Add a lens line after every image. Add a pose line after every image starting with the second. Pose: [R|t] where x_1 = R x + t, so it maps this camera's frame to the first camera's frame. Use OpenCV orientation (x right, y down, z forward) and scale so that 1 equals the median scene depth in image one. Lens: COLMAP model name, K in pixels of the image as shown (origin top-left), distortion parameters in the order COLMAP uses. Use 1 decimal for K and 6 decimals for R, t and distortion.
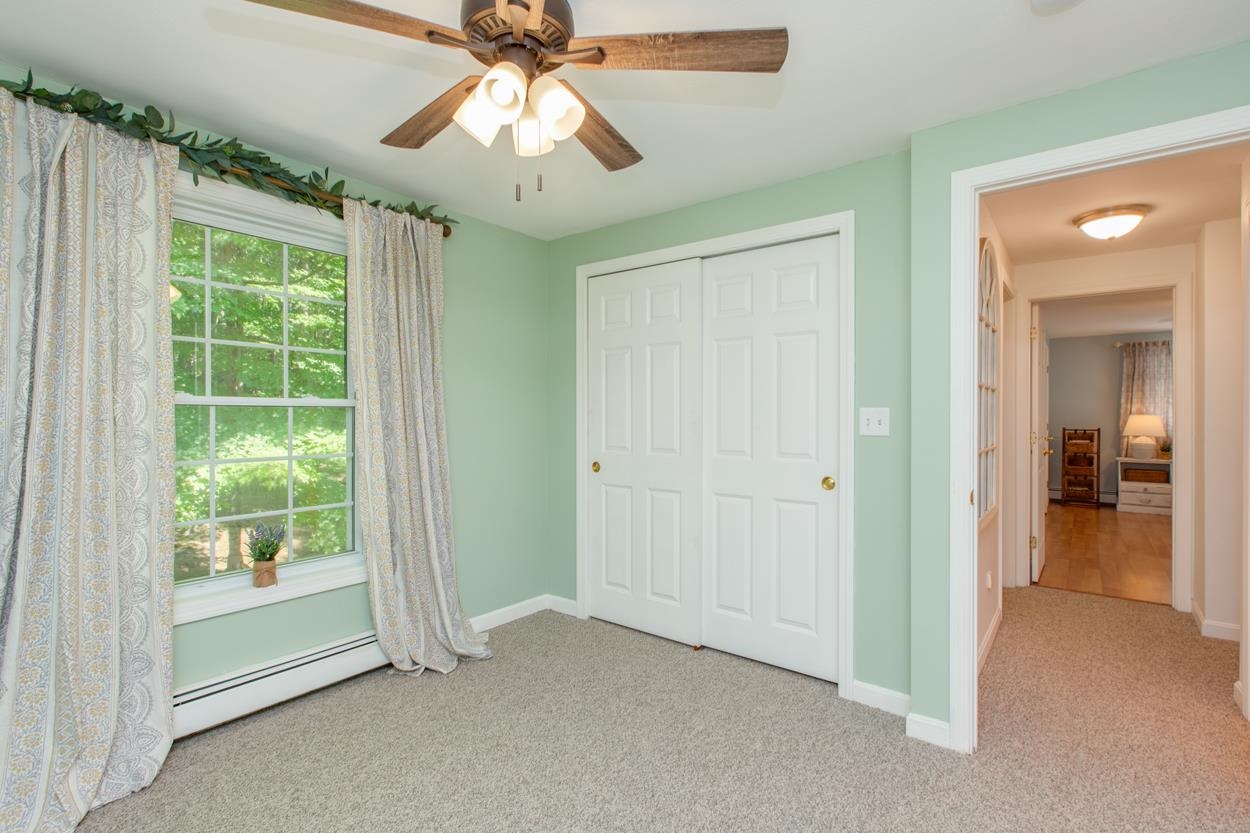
lens RADIAL K [[577.5, 0, 620.0], [0, 577.5, 416.5], [0, 0, 1]] dist [-0.001390, 0.000180]
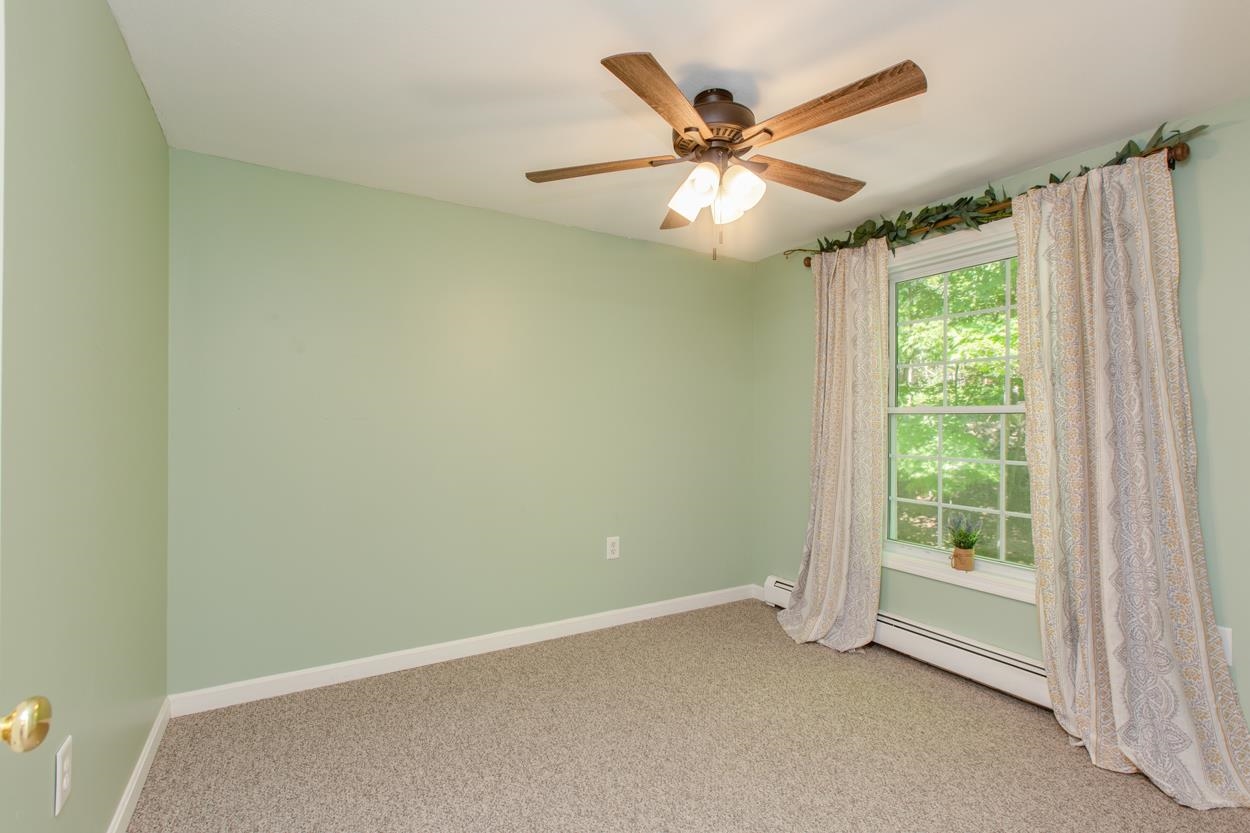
lens RADIAL K [[577.5, 0, 620.0], [0, 577.5, 416.5], [0, 0, 1]] dist [-0.001390, 0.000180]
pose [[-0.340628, -0.008484, -0.940160, 0.759078], [-0.015089, 0.999880, -0.003556, 0.006190], [0.940077, 0.012975, -0.340715, 0.821457]]
